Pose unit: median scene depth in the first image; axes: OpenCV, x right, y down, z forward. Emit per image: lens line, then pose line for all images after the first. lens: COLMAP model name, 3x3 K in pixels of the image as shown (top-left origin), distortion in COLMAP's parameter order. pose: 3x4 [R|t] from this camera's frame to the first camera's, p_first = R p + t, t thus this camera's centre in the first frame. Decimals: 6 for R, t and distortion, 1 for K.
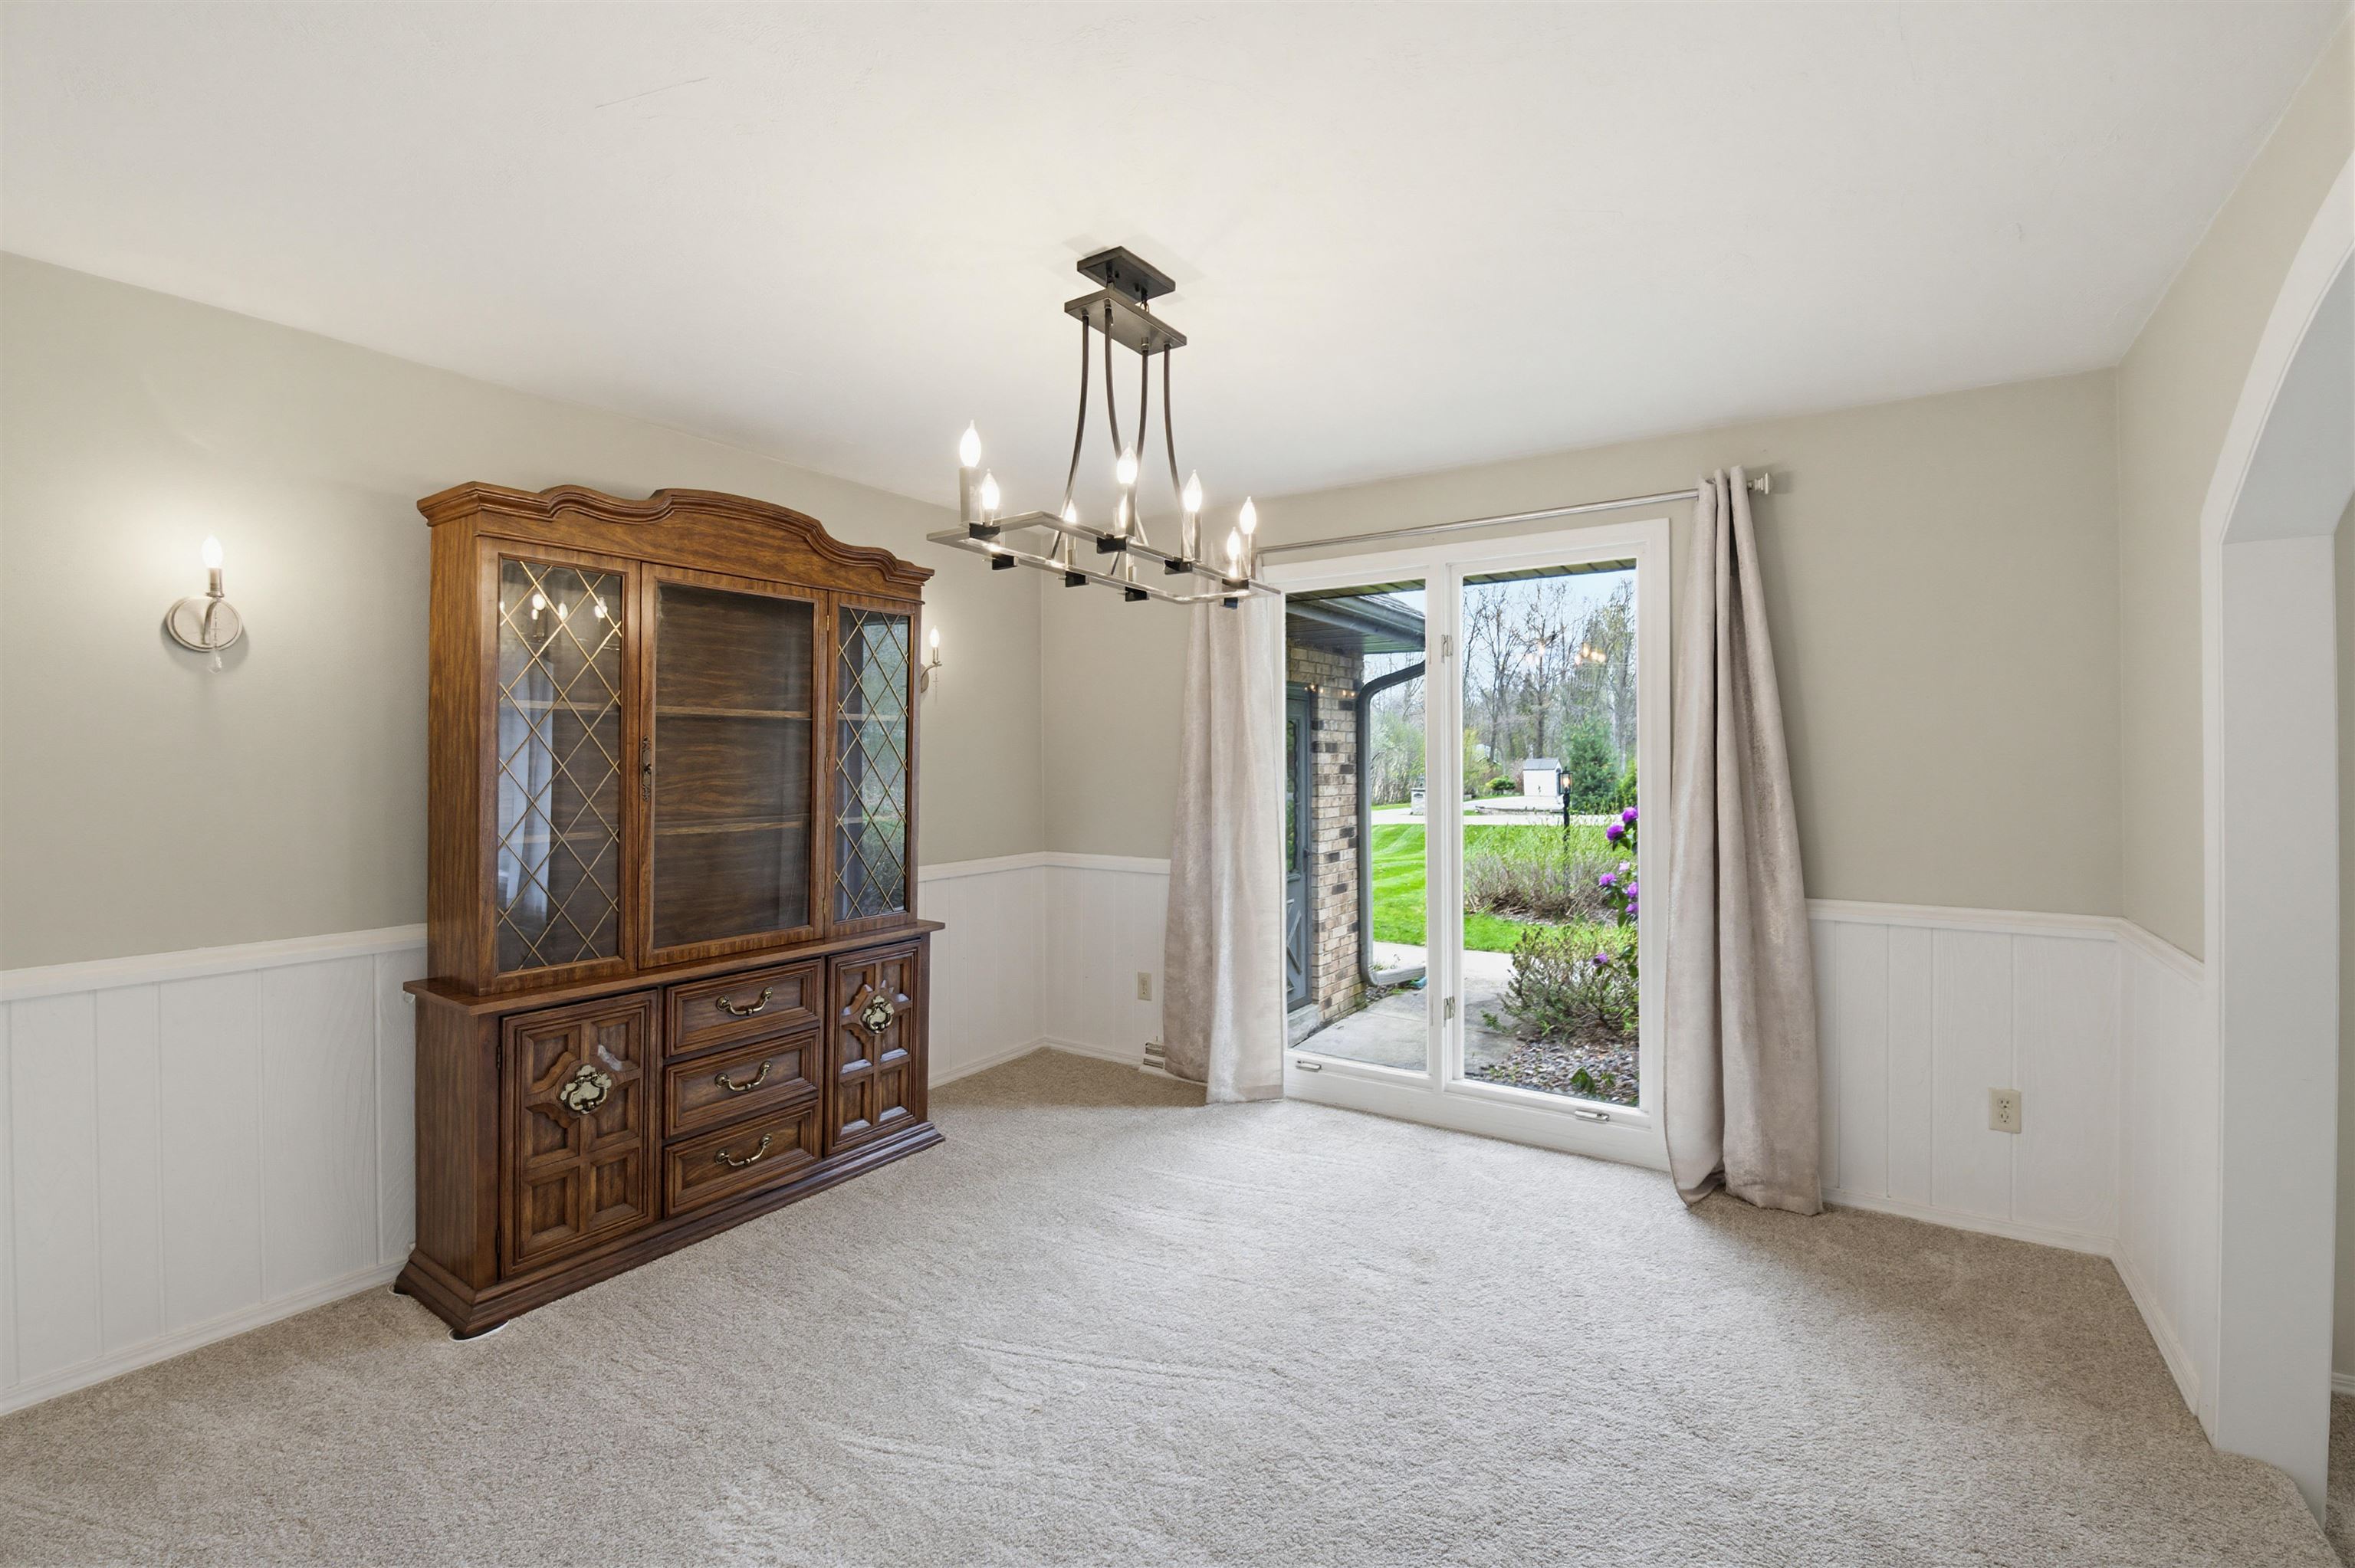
lens RADIAL K [[1020.0, 0, 1180.2], [0, 1020.0, 751.1], [0, 0, 1]] dist [-0.011624, -0.004182]
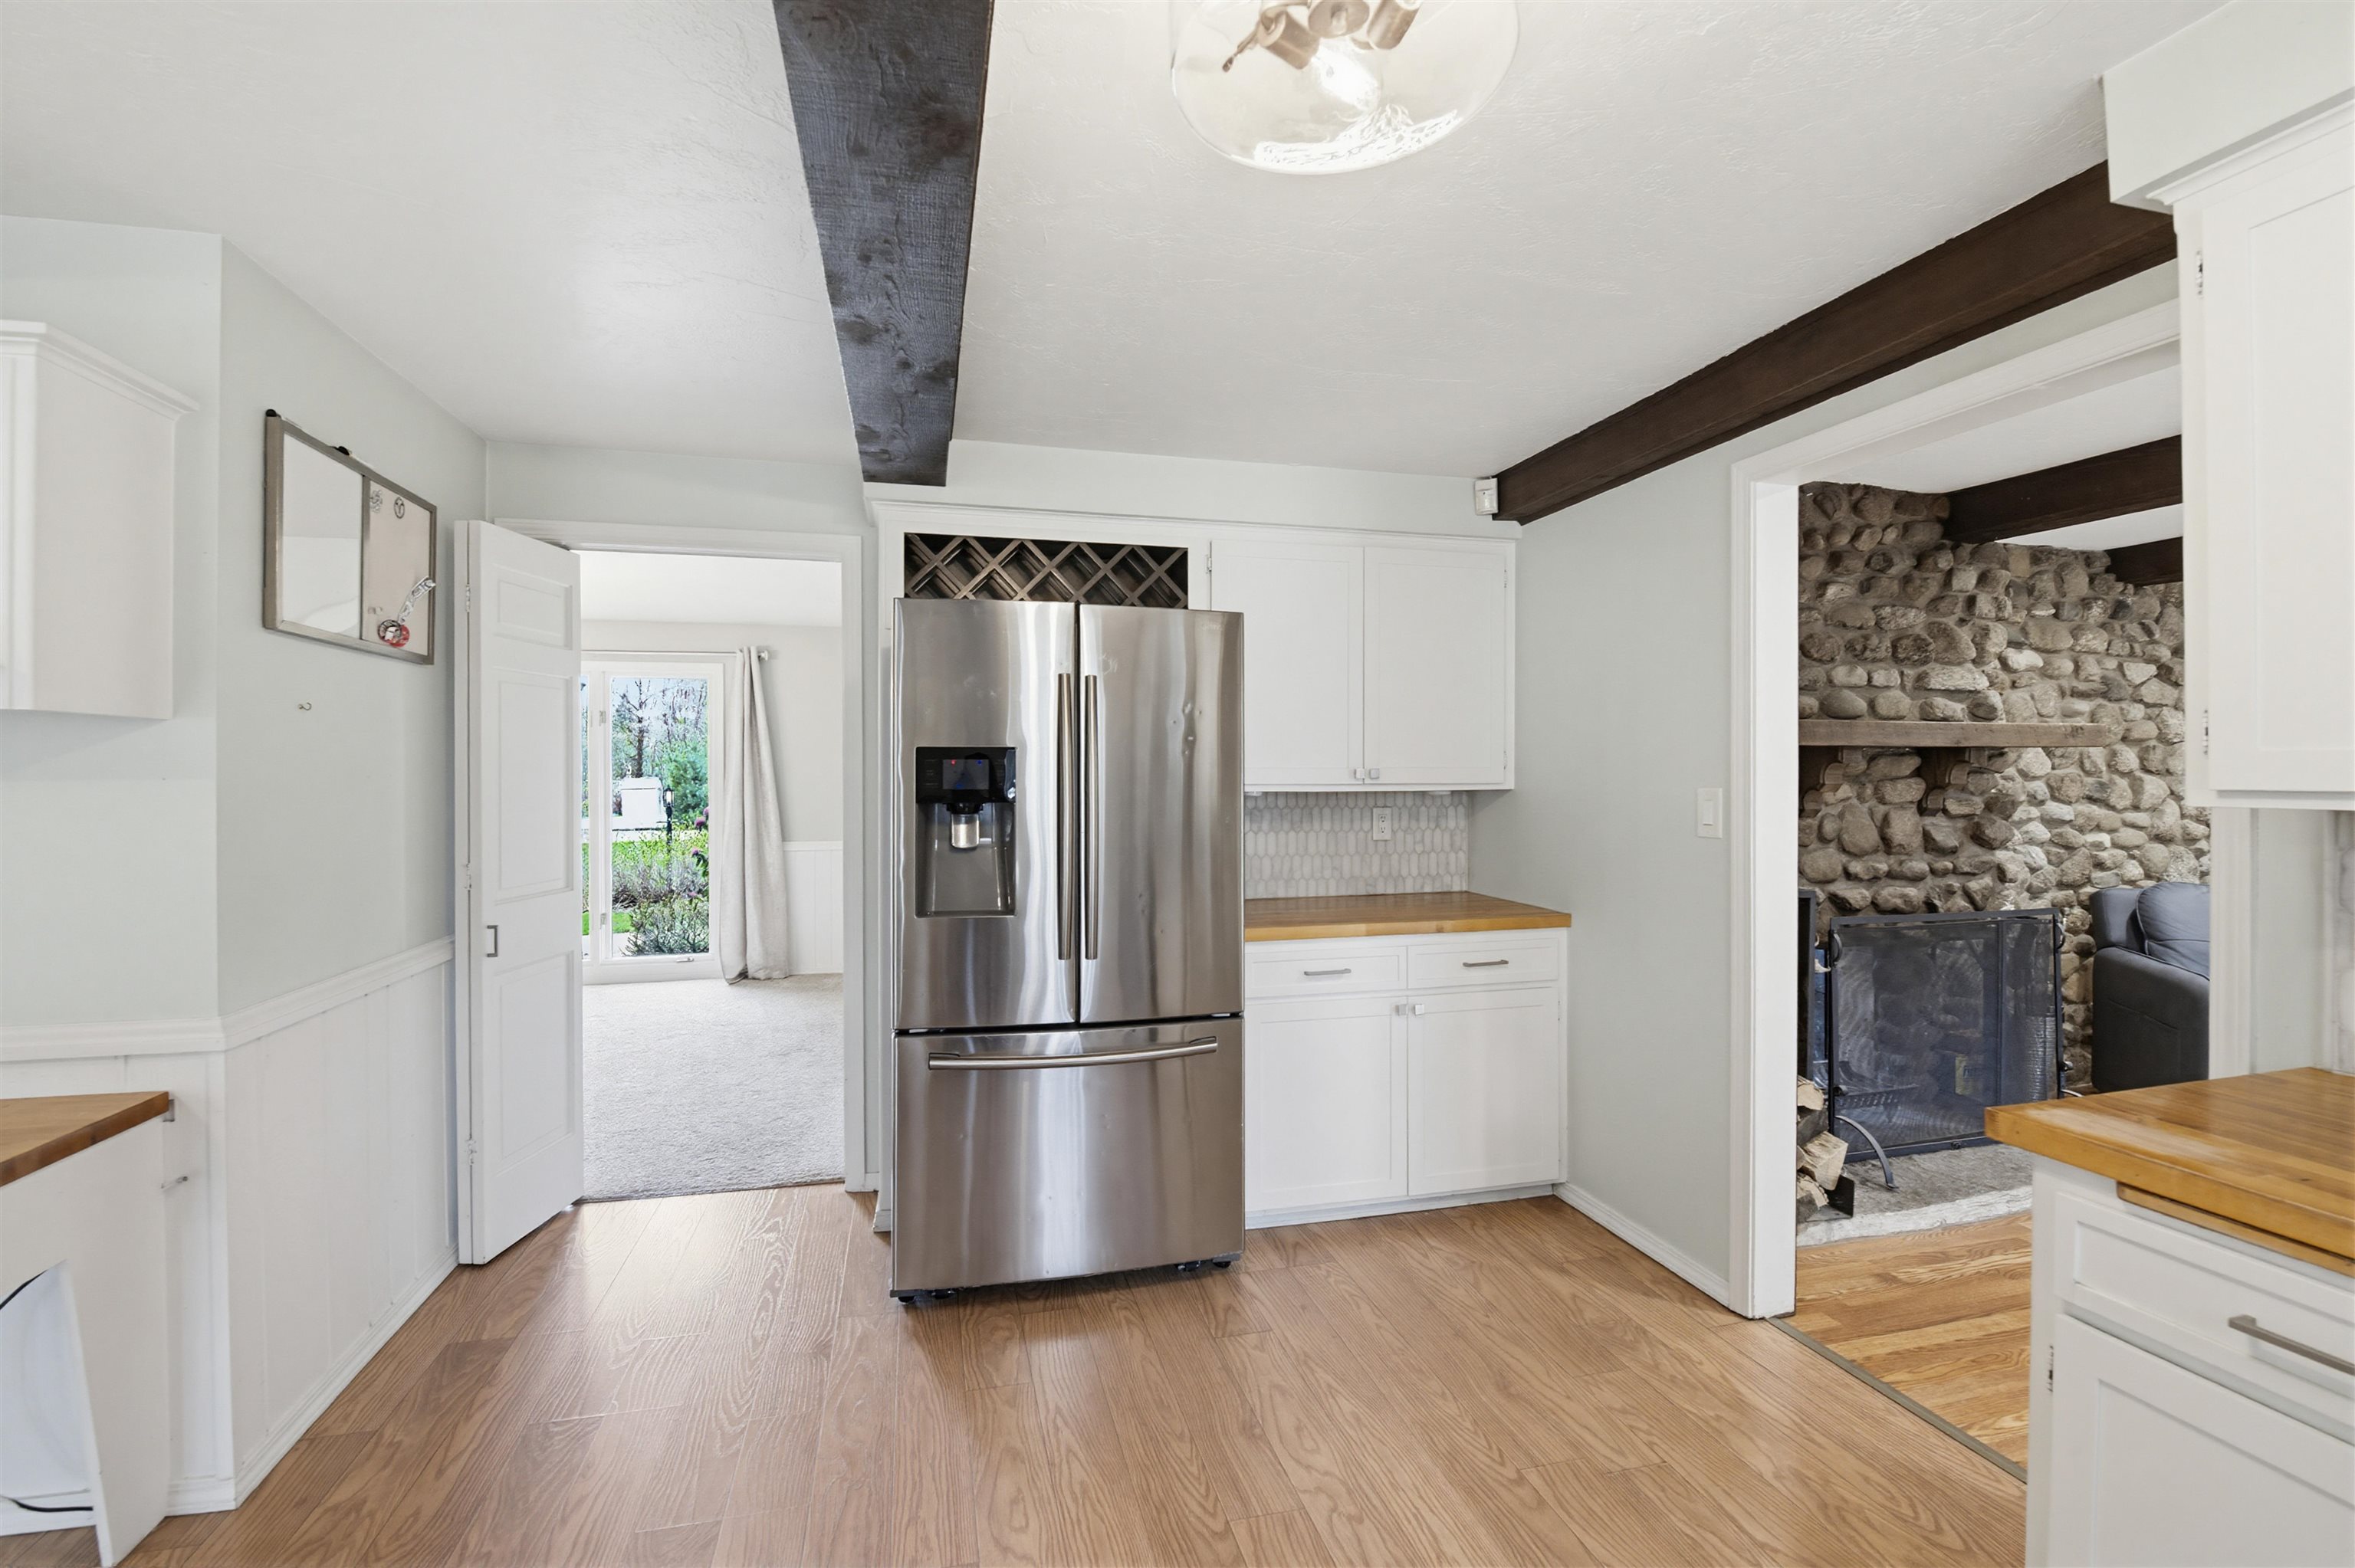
lens RADIAL K [[1020.0, 0, 1176.6], [0, 1020.0, 780.8], [0, 0, 1]] dist [-0.011624, -0.004182]
pose [[0.677523, -0.006409, 0.735474, -0.111105], [-0.001382, 0.999949, 0.009987, -0.003325], [-0.735501, -0.007783, 0.677479, -0.289041]]
